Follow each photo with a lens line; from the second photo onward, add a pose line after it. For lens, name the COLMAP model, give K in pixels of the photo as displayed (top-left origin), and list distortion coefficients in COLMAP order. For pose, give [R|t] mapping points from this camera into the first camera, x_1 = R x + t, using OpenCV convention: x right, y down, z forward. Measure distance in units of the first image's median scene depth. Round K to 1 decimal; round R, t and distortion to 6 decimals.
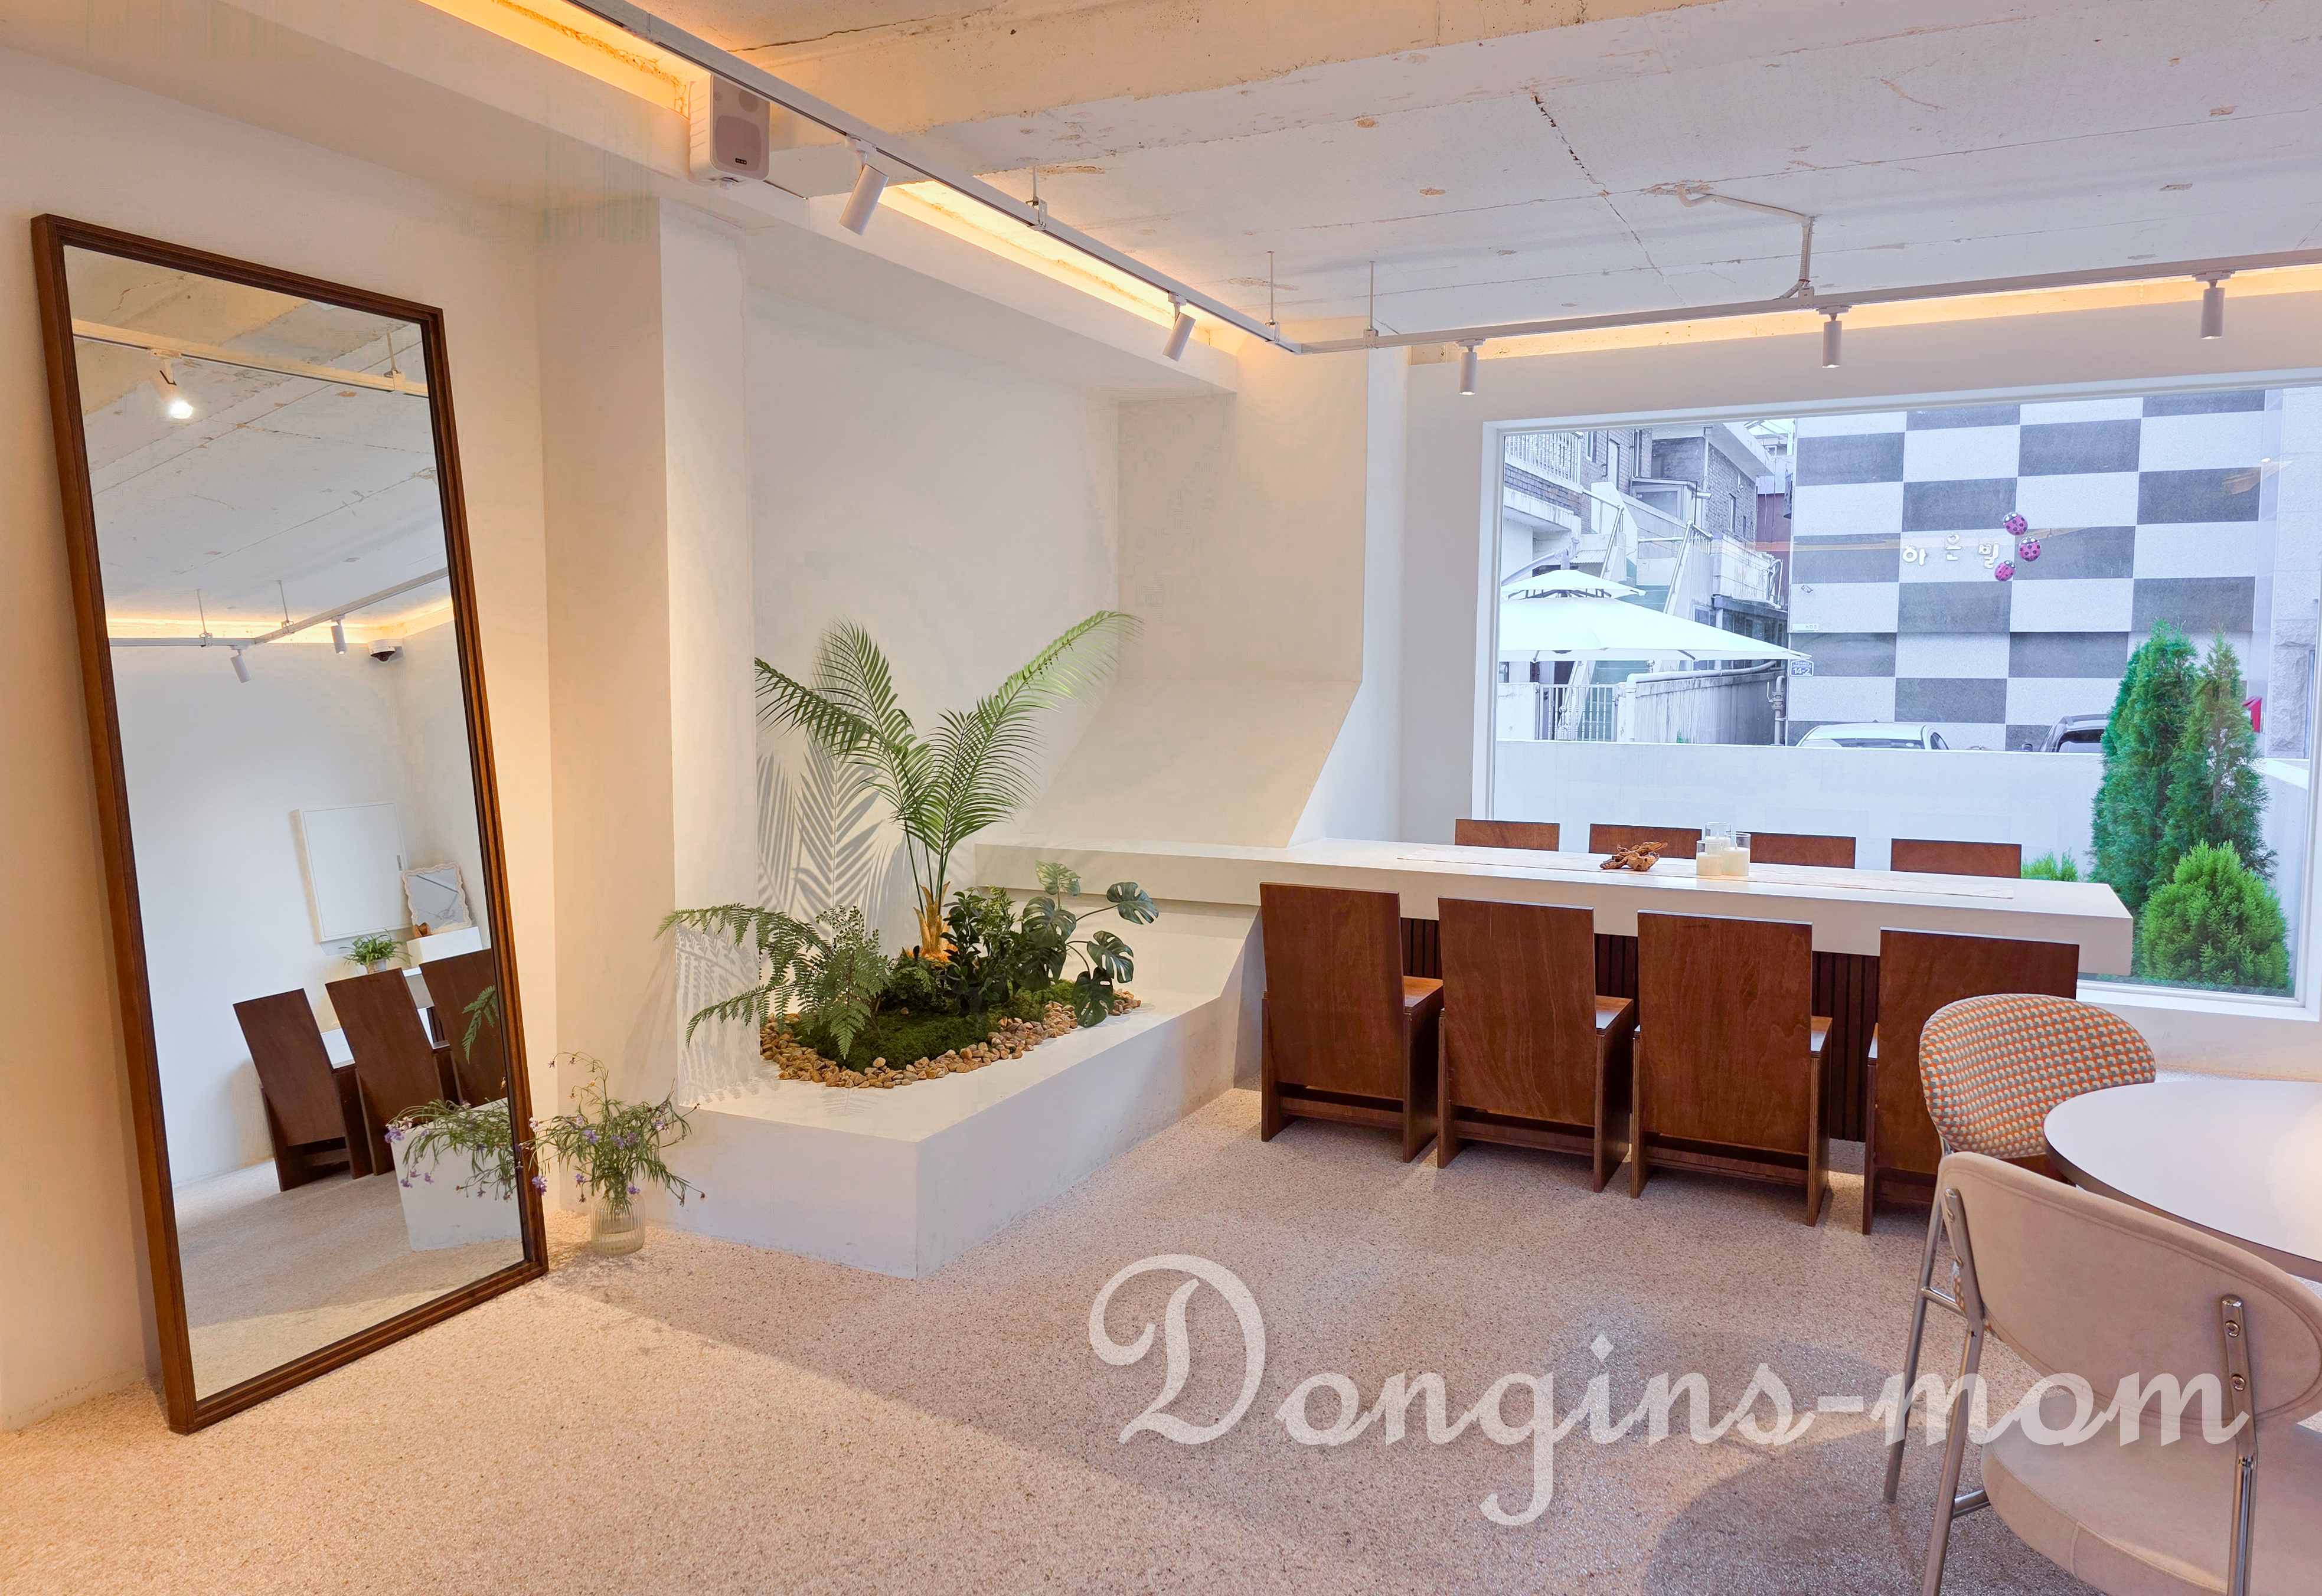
lens RADIAL K [[1618.2, 0, 1144.8], [0, 1618.2, 762.9], [0, 0, 1]] dist [0.056245, -0.023385]
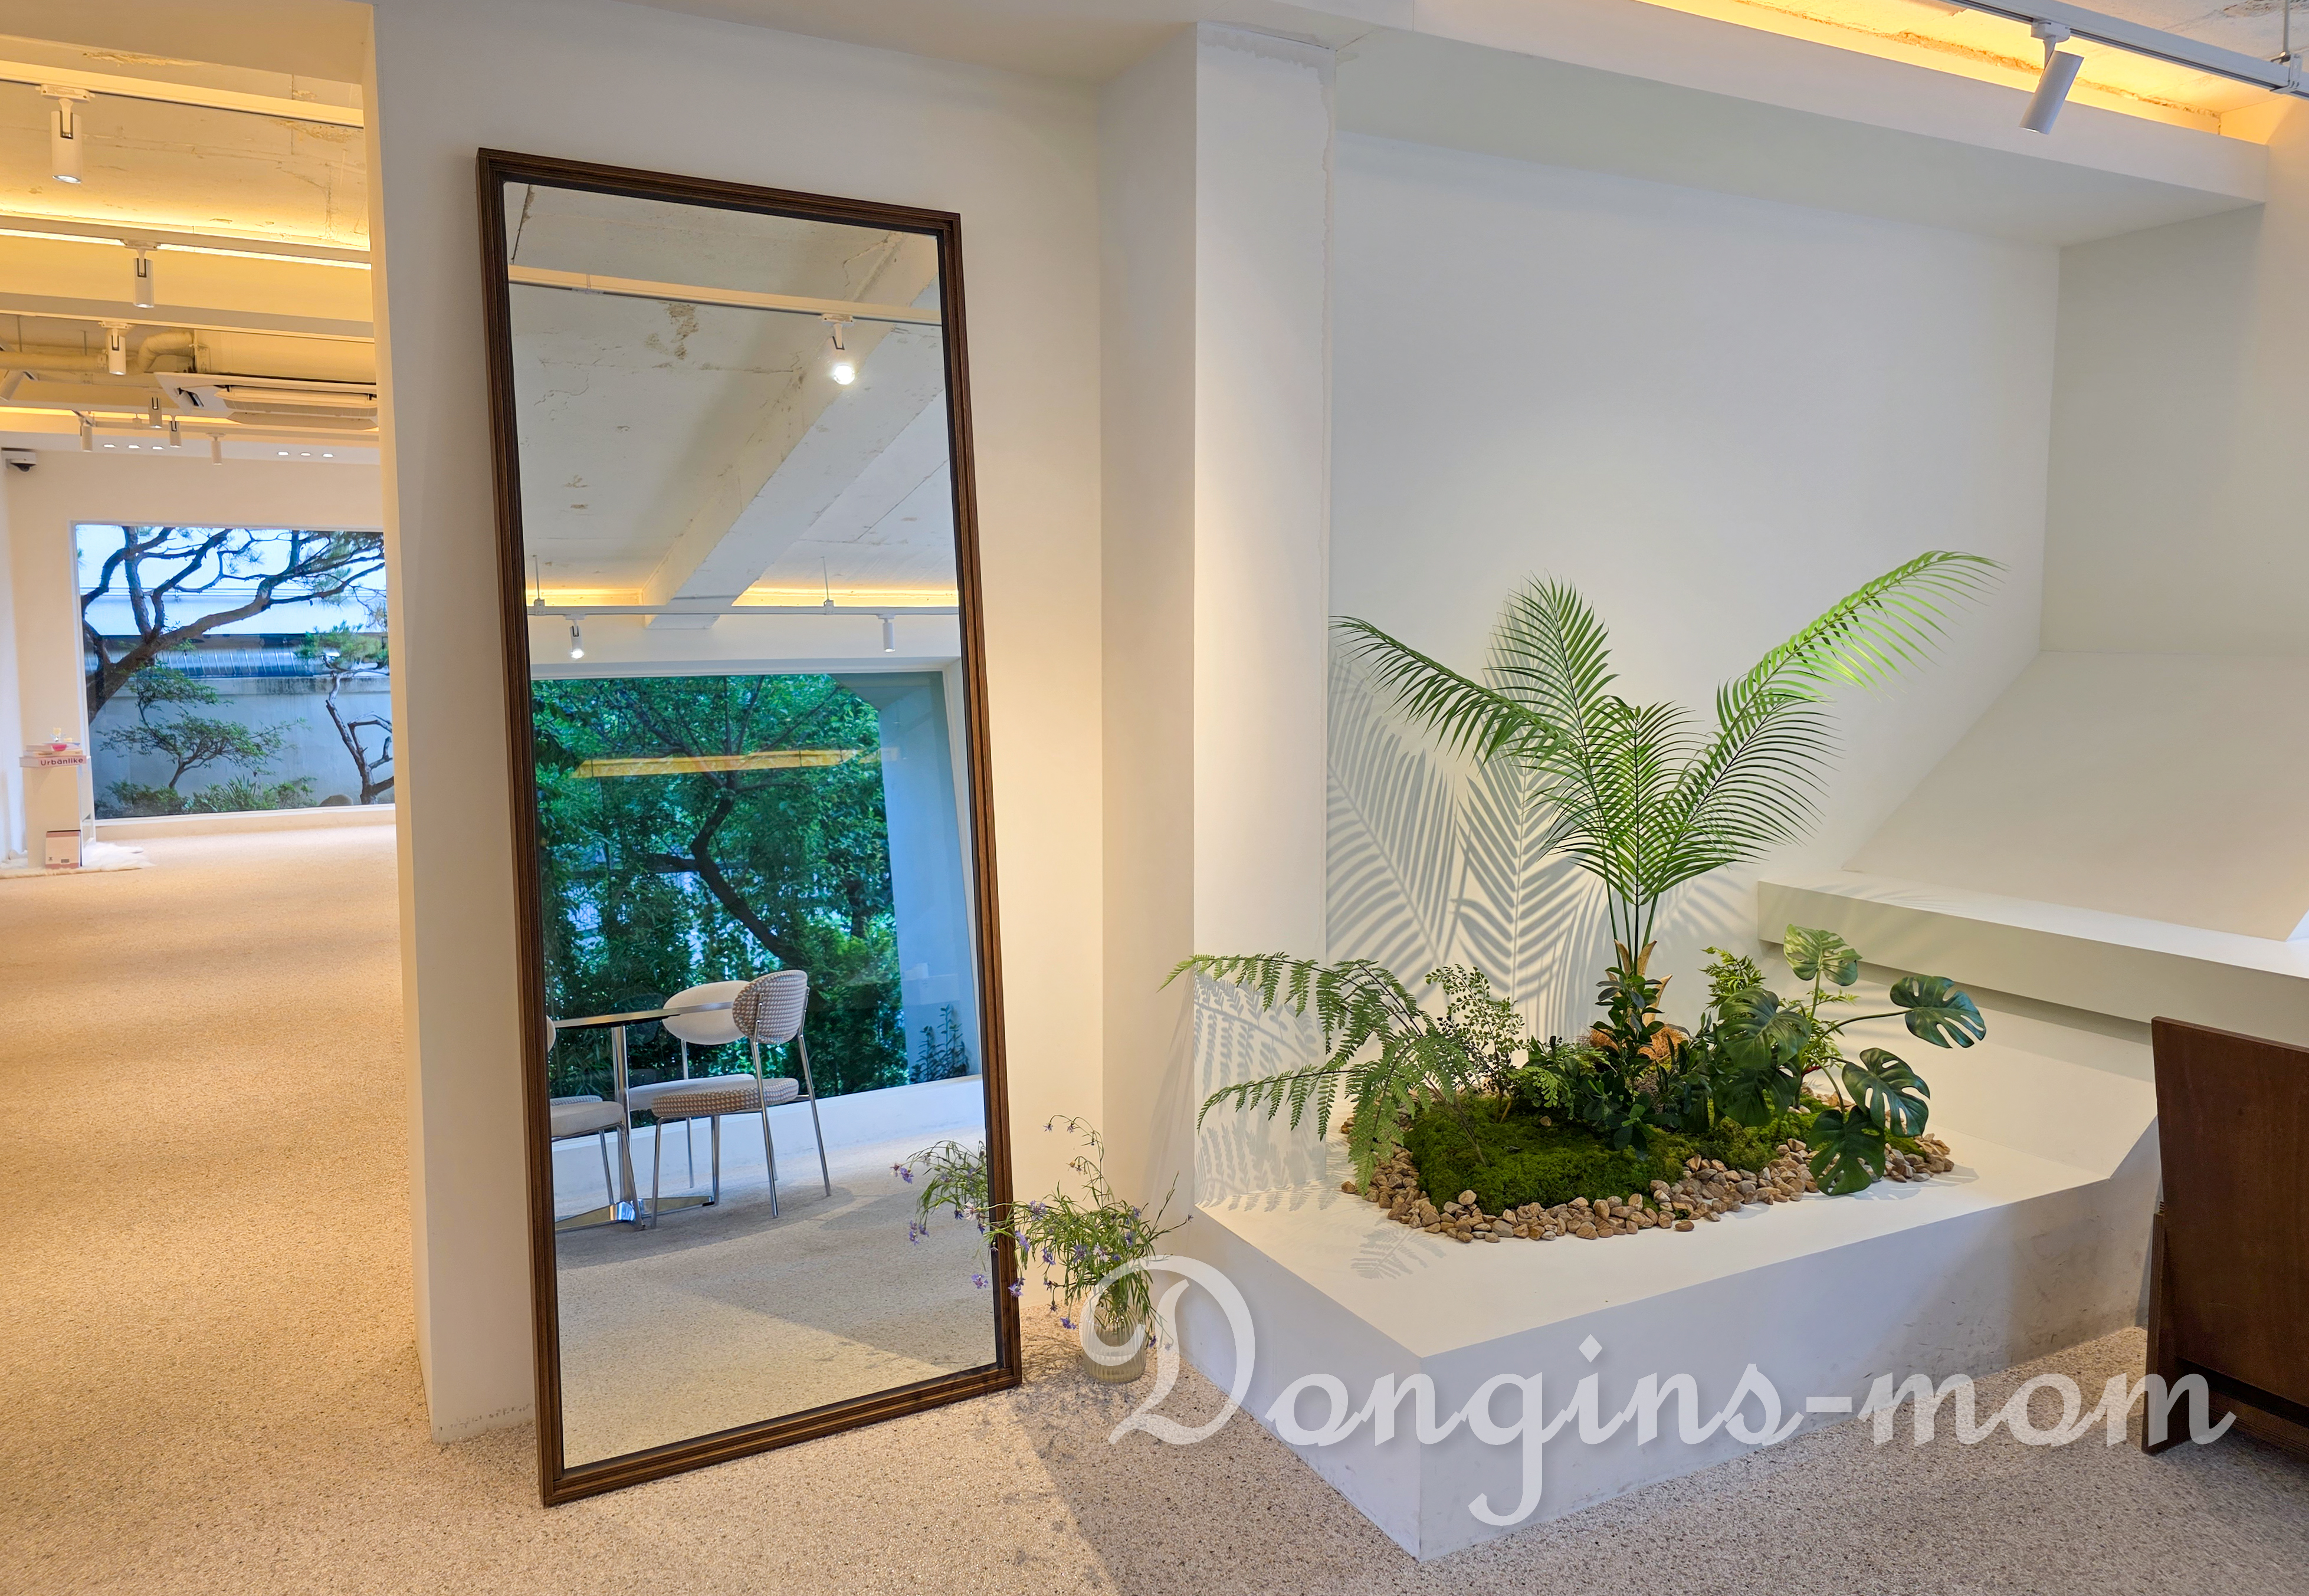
lens RADIAL K [[1609.2, 0, 1125.7], [0, 1609.2, 737.3], [0, 0, 1]] dist [0.056245, -0.023385]
pose [[0.808896, 0.039902, -0.586596, 0.123796], [-0.036452, 0.999179, 0.017701, -0.023595], [0.586820, 0.007064, 0.809686, 0.340855]]
